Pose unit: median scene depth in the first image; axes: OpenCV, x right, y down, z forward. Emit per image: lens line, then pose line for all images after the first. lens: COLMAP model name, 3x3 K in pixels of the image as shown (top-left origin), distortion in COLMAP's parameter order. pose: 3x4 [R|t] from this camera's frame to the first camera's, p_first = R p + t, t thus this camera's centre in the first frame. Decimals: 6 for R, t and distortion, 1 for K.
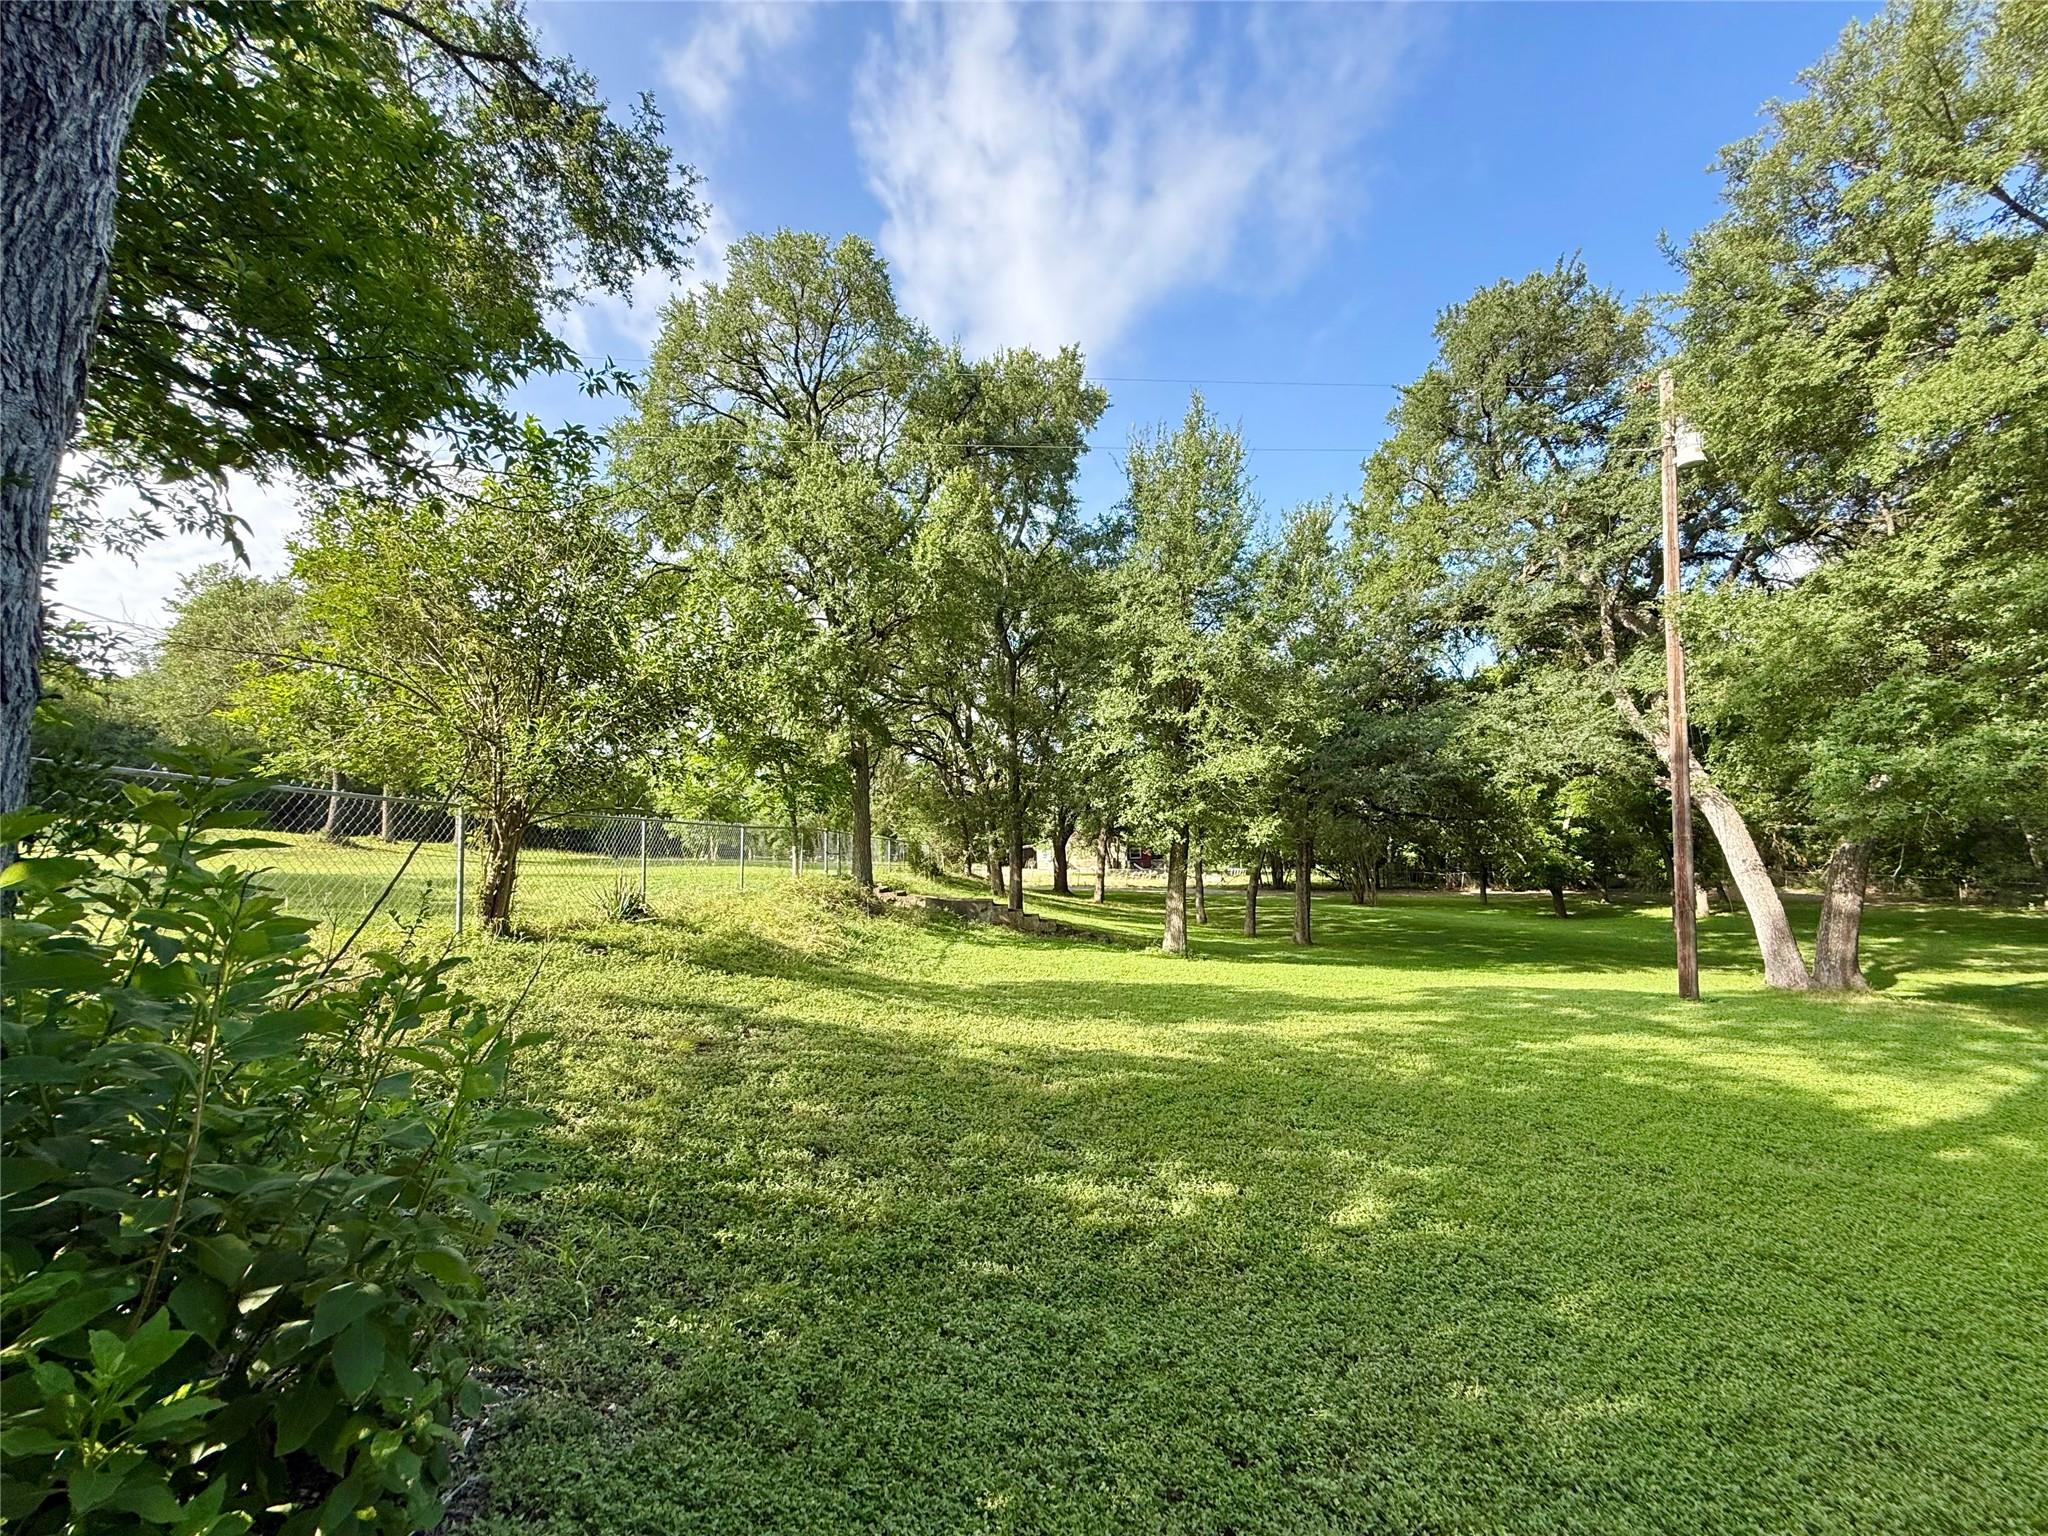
lens RADIAL K [[819.8, 0, 1017.6], [0, 819.8, 766.4], [0, 0, 1]] dist [-0.000085, 0.000454]
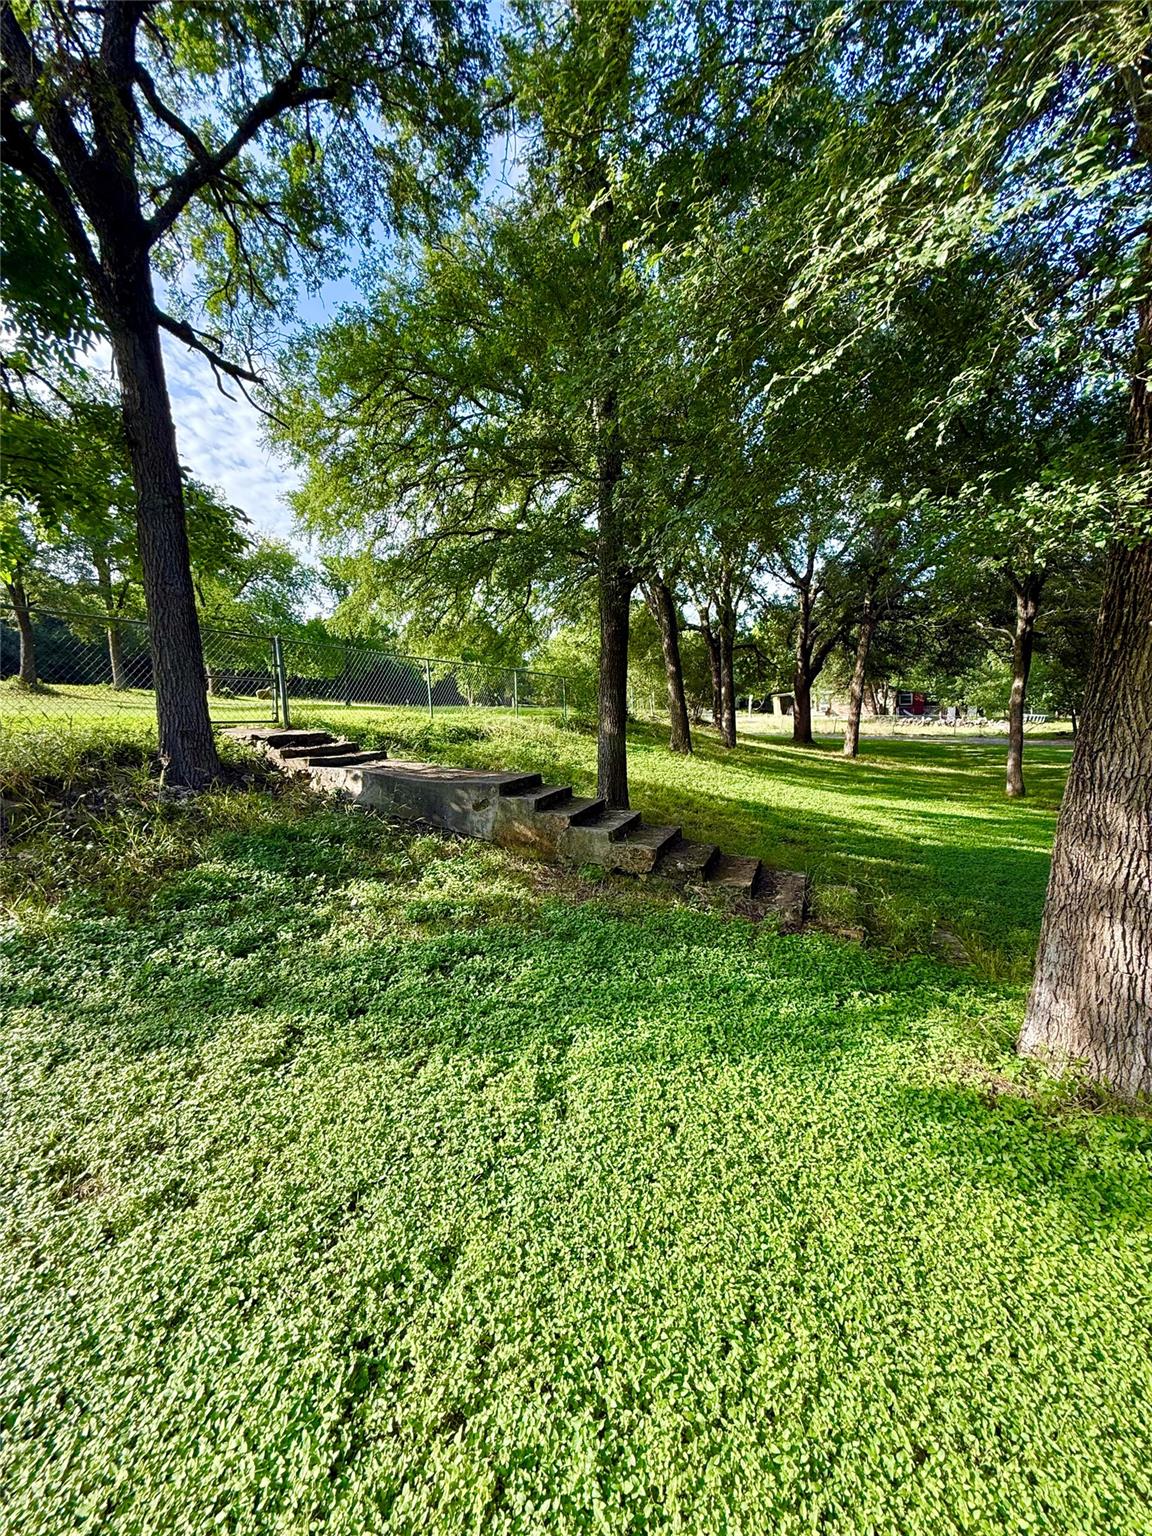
lens RADIAL K [[614.9, 0, 569.2], [0, 614.9, 760.4], [0, 0, 1]] dist [-0.000085, 0.000454]
pose [[0.936974, 0.023994, -0.348573, 0.140203], [0.044374, 0.981389, 0.186834, 0.124946], [0.346569, -0.190527, 0.918471, 0.951735]]
